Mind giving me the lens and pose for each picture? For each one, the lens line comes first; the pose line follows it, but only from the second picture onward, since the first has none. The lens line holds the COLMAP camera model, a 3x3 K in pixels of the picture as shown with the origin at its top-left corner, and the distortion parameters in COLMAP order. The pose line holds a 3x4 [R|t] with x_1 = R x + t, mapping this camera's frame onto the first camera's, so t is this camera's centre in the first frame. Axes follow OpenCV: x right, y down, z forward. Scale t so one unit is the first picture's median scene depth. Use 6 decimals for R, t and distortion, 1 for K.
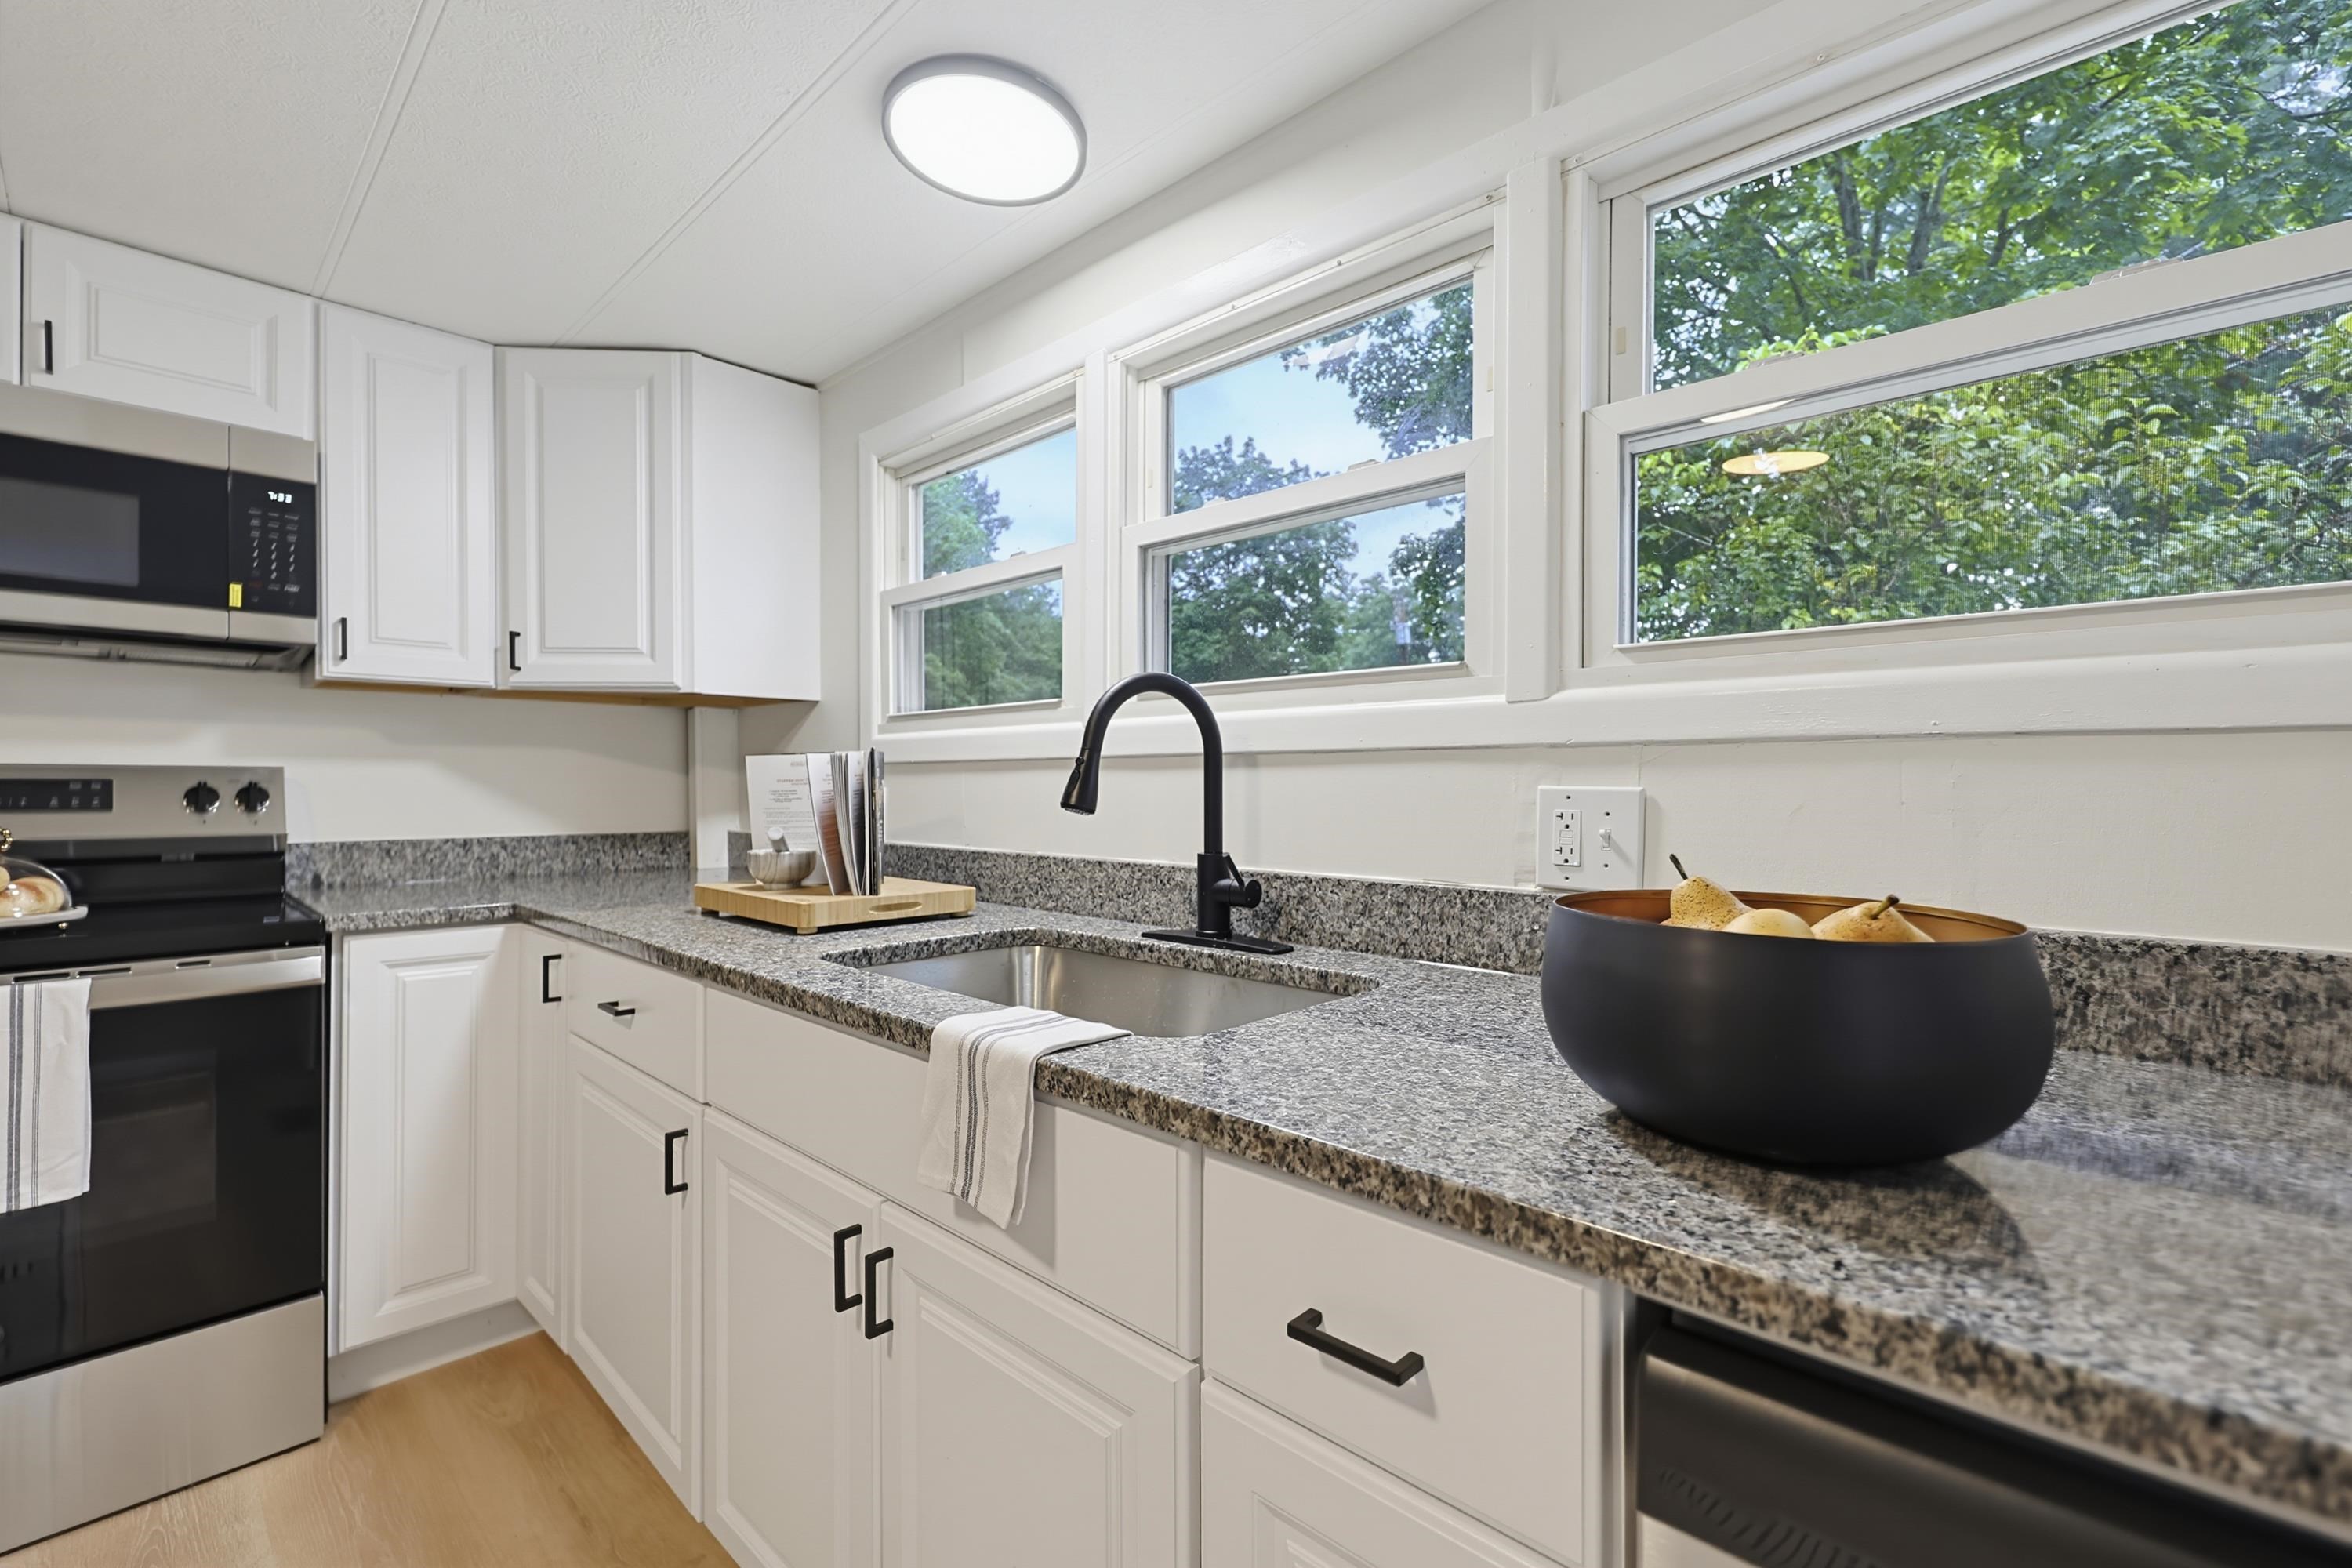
lens RADIAL K [[995.2, 0, 1175.2], [0, 995.2, 772.8], [0, 0, 1]] dist [0.001876, 0.000067]
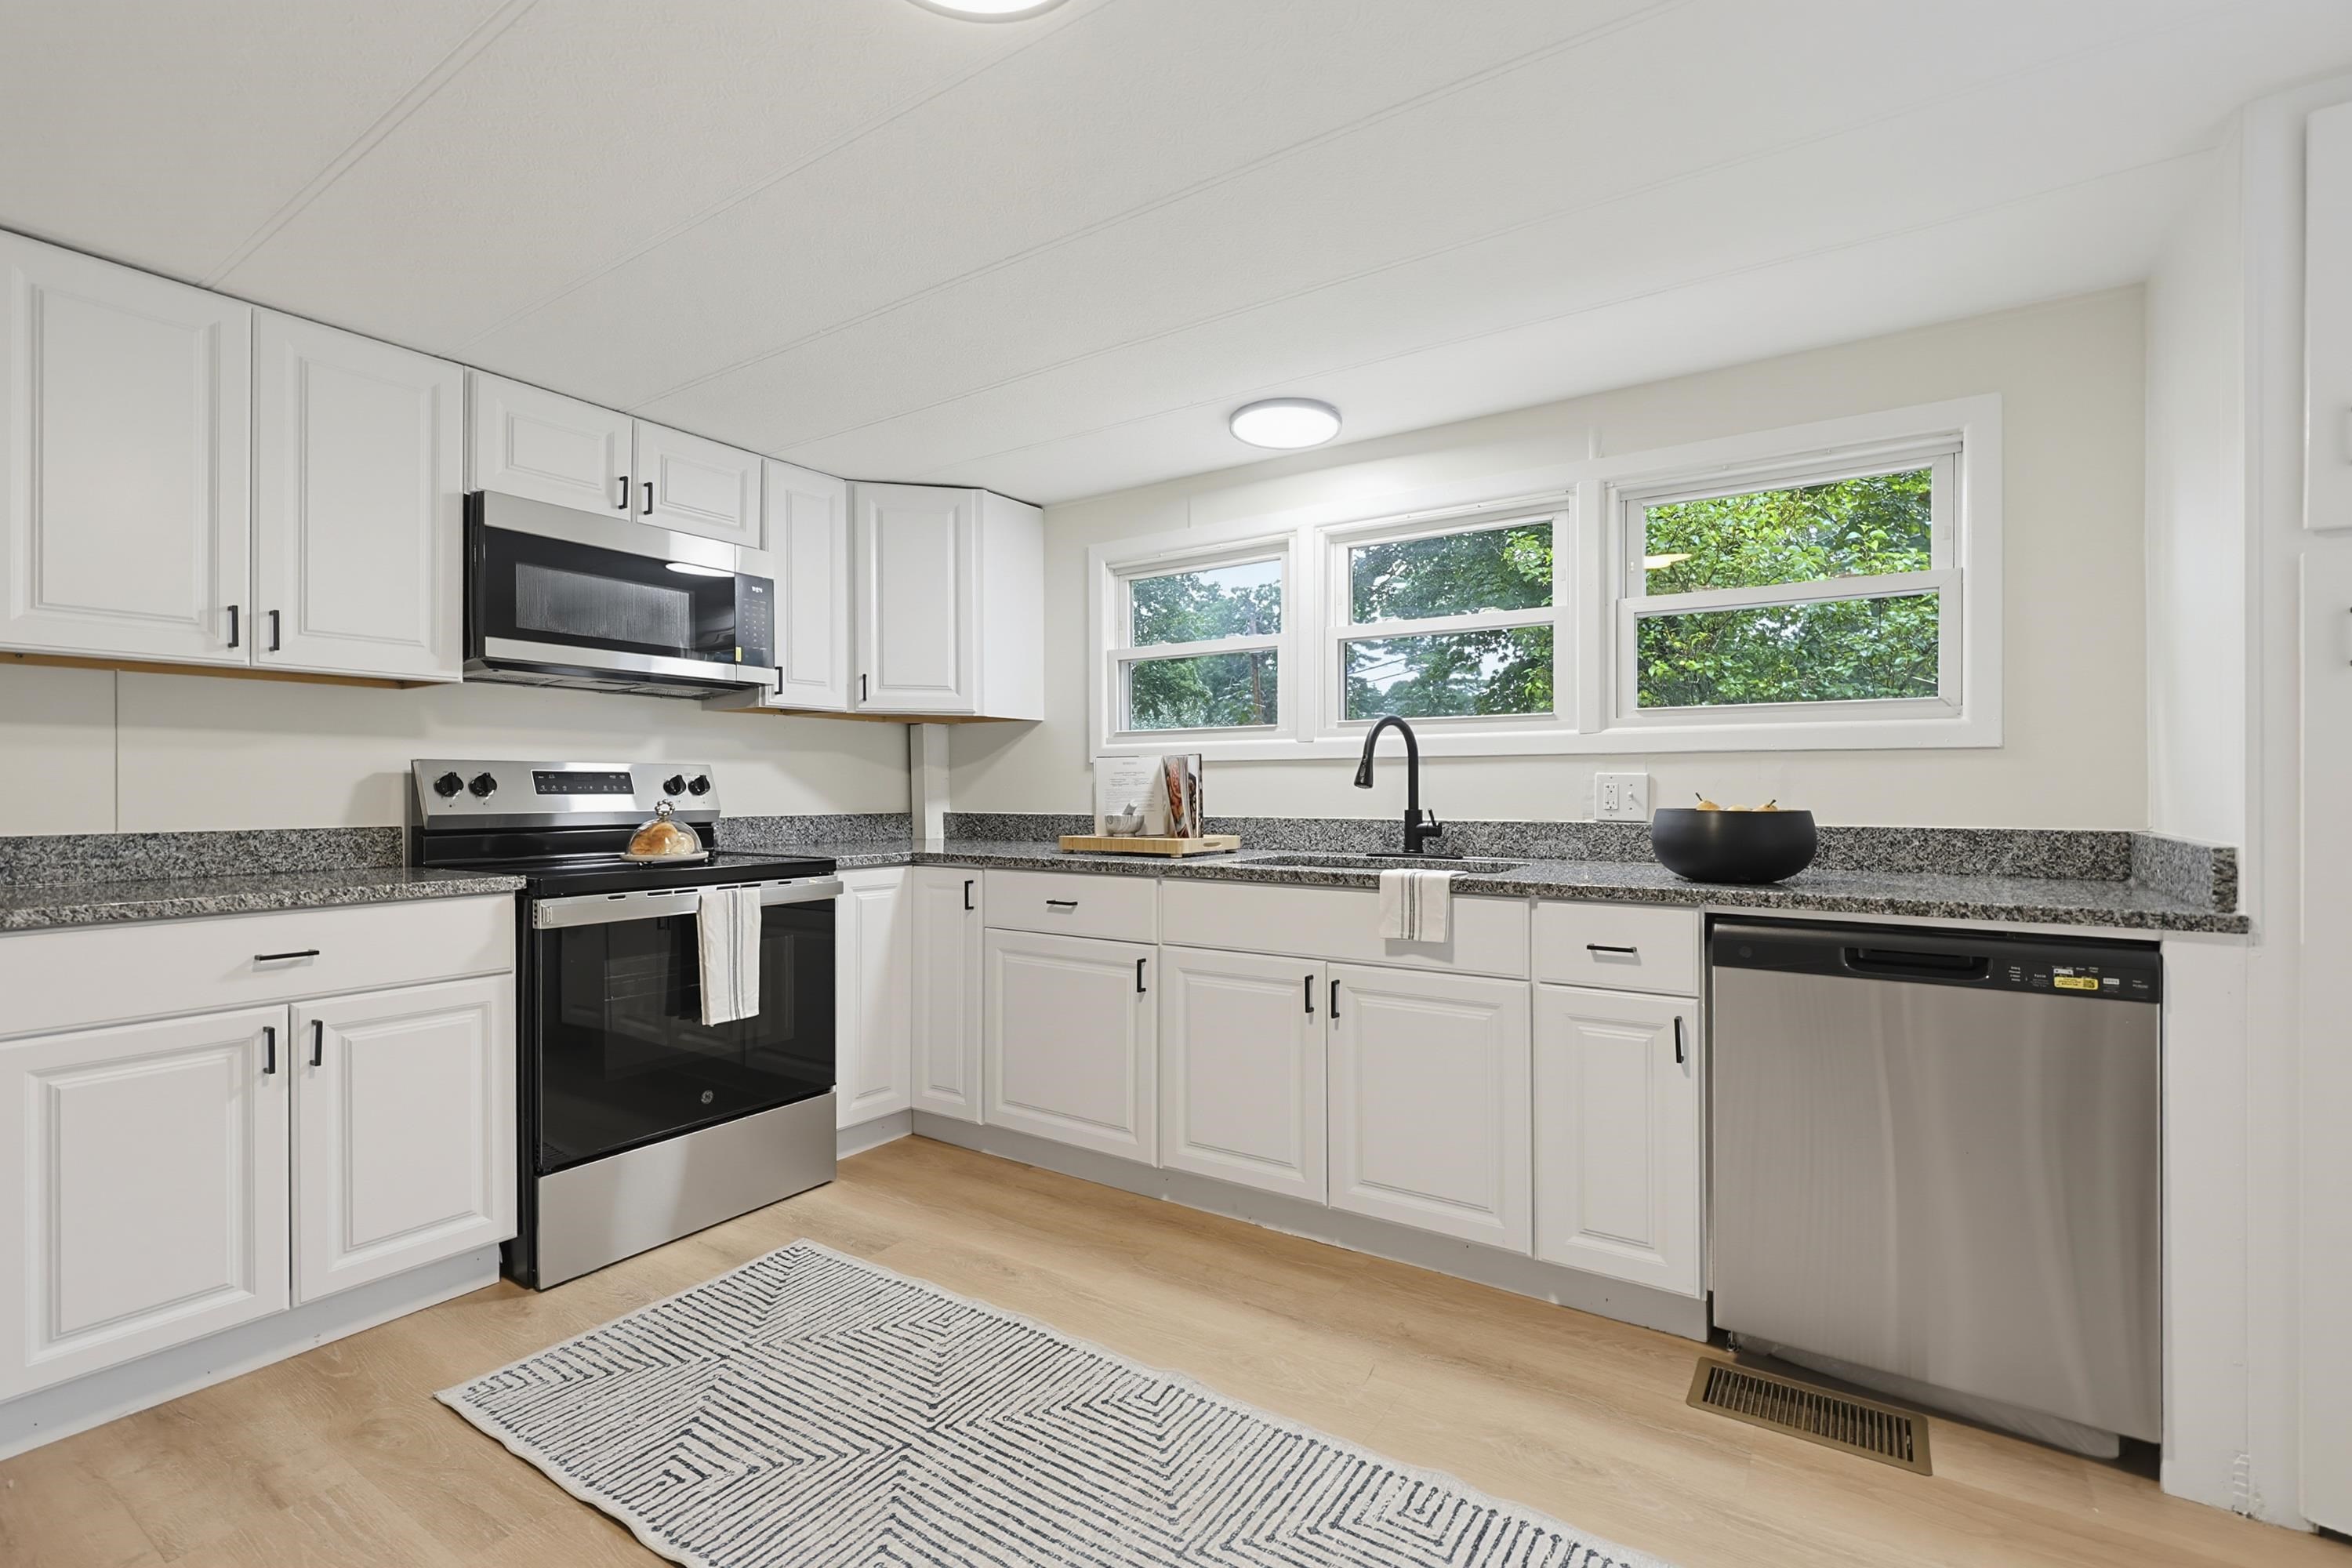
lens RADIAL K [[1084.2, 0, 1048.7], [0, 1084.2, 767.6], [0, 0, 1]] dist [-0.001976, 0.000031]
pose [[0.994436, 0.000769, 0.105338, -0.805899], [0.000215, 0.999956, -0.009327, 0.017878], [-0.105340, 0.009298, 0.994393, -0.914141]]
